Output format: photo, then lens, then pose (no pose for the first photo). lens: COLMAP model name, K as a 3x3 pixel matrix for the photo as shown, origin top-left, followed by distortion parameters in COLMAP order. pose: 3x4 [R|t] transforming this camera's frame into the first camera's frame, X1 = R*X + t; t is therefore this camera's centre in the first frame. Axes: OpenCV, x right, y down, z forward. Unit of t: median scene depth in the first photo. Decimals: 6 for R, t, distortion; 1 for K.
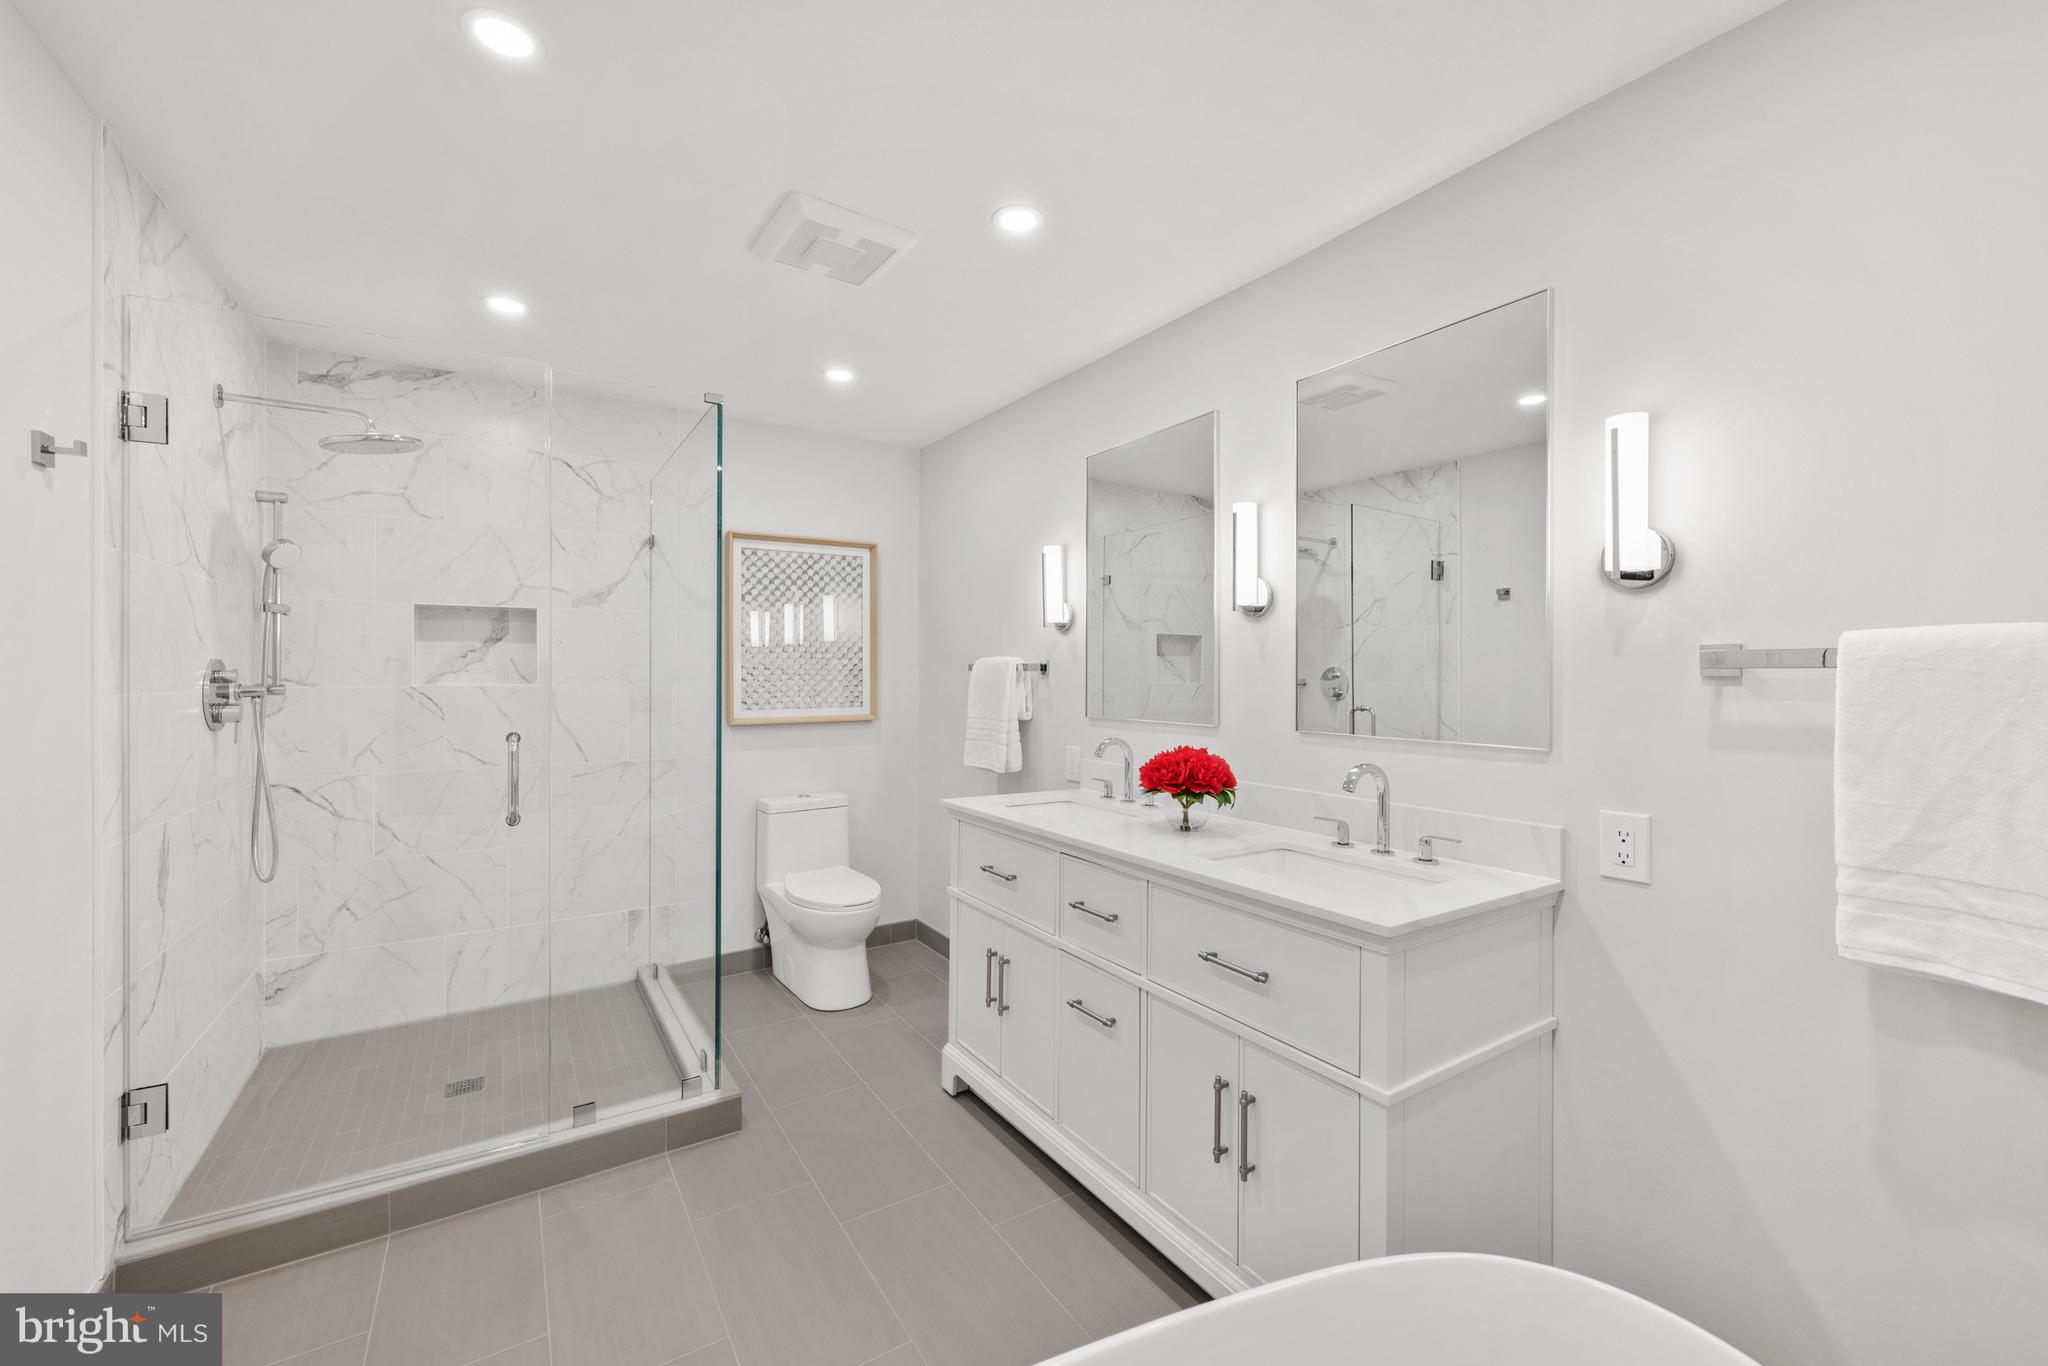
lens RADIAL K [[822.7, 0, 1023.1], [0, 822.7, 683.1], [0, 0, 1]] dist [0.003626, -0.001039]
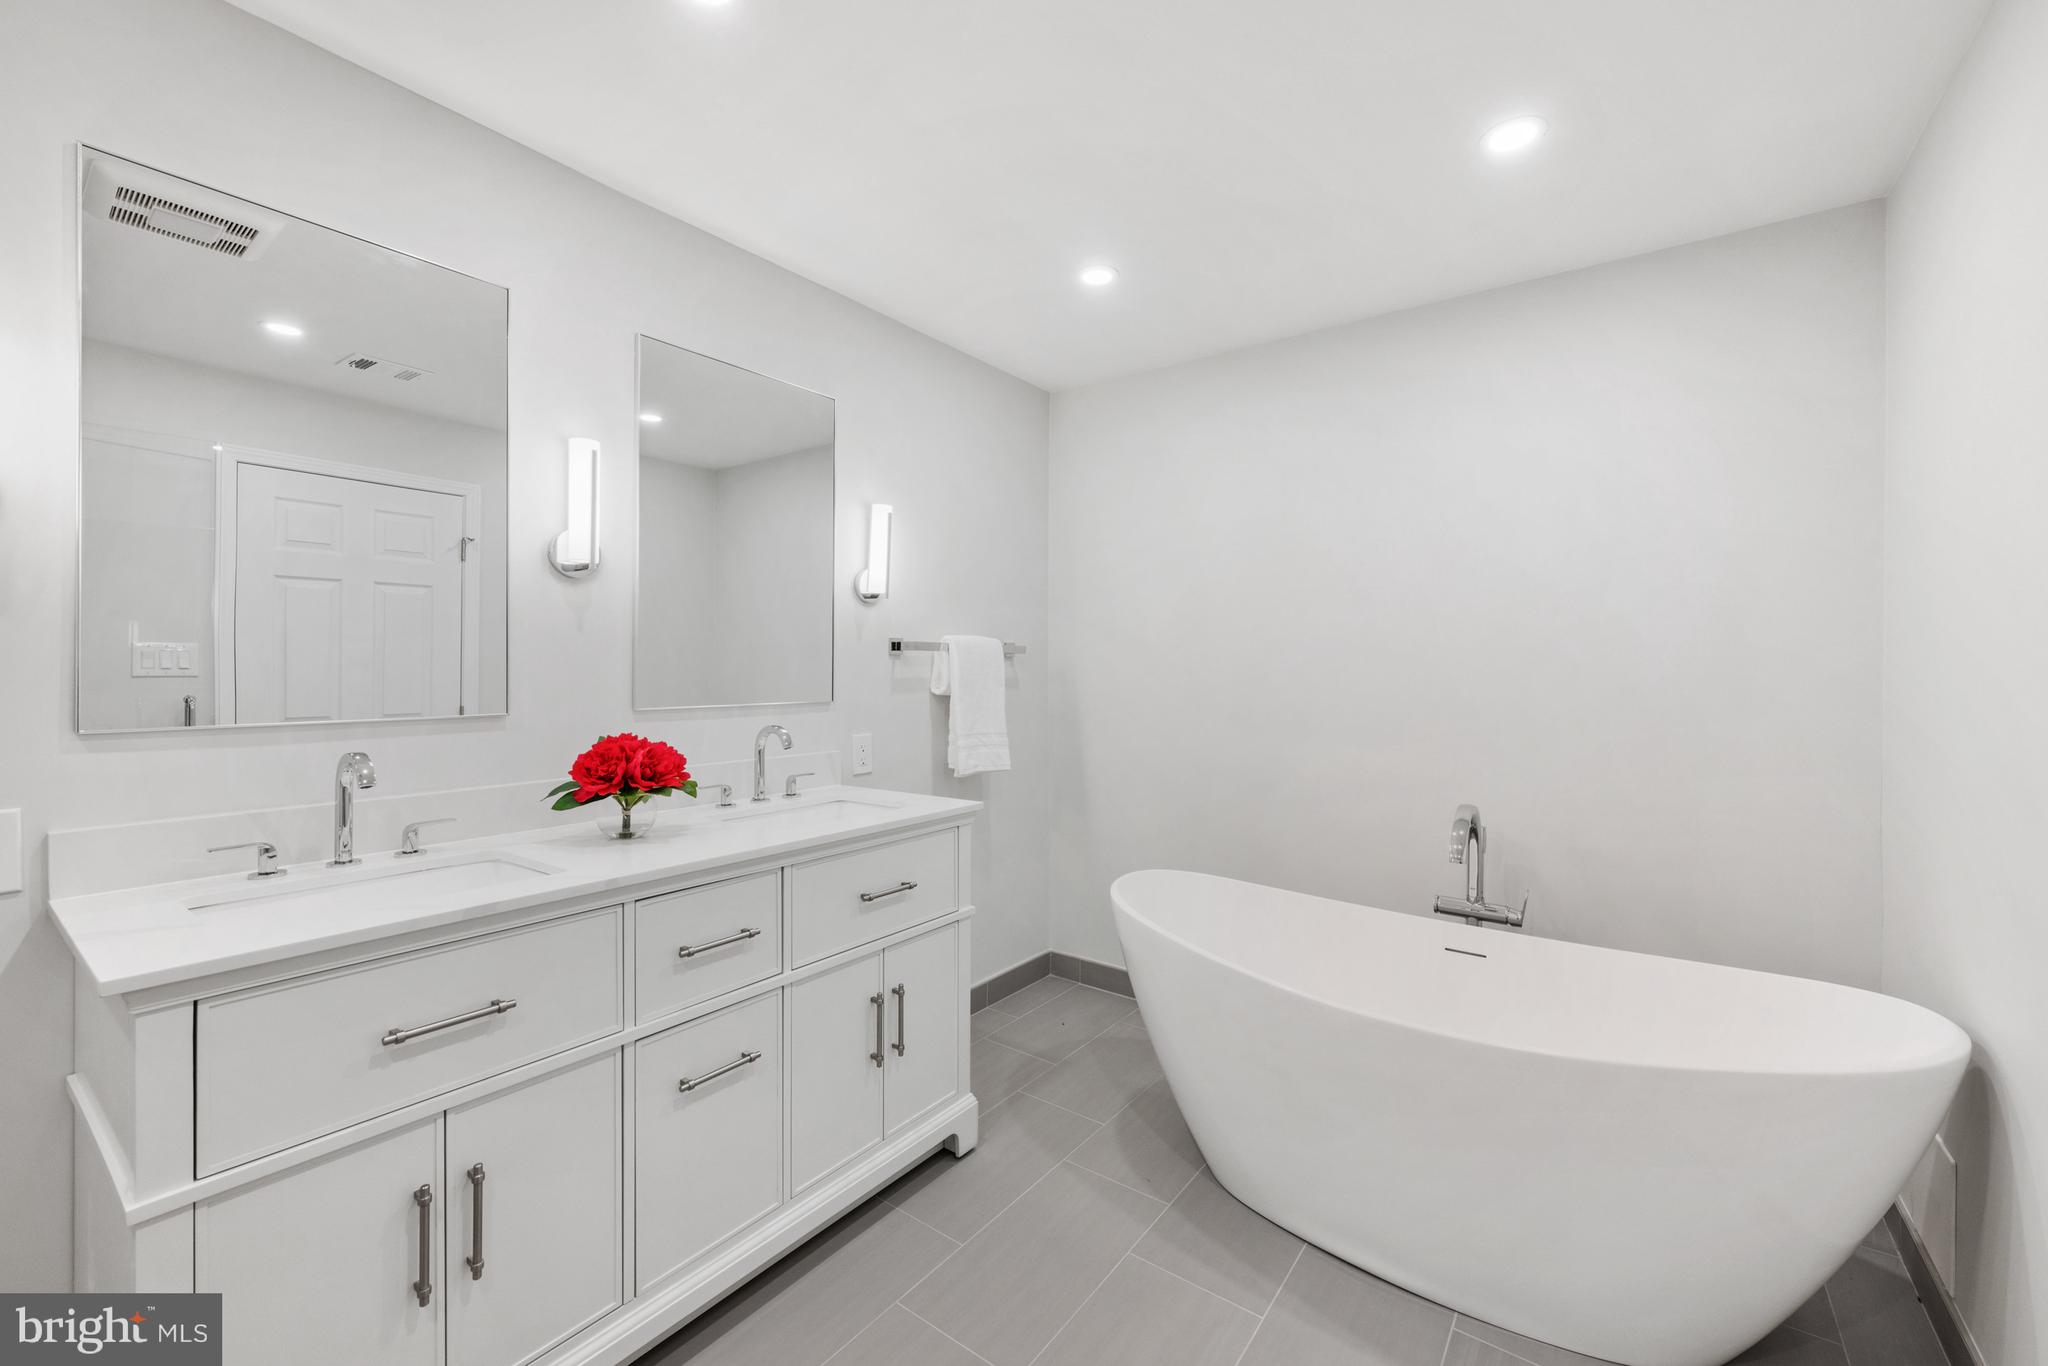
lens RADIAL K [[822.7, 0, 1025.9], [0, 822.7, 666.0], [0, 0, 1]] dist [0.003626, -0.001039]
pose [[-0.352541, -0.005820, 0.935778, -0.726045], [0.001252, 0.999977, 0.006691, 0.003895], [-0.935796, 0.003530, -0.352525, 0.952119]]
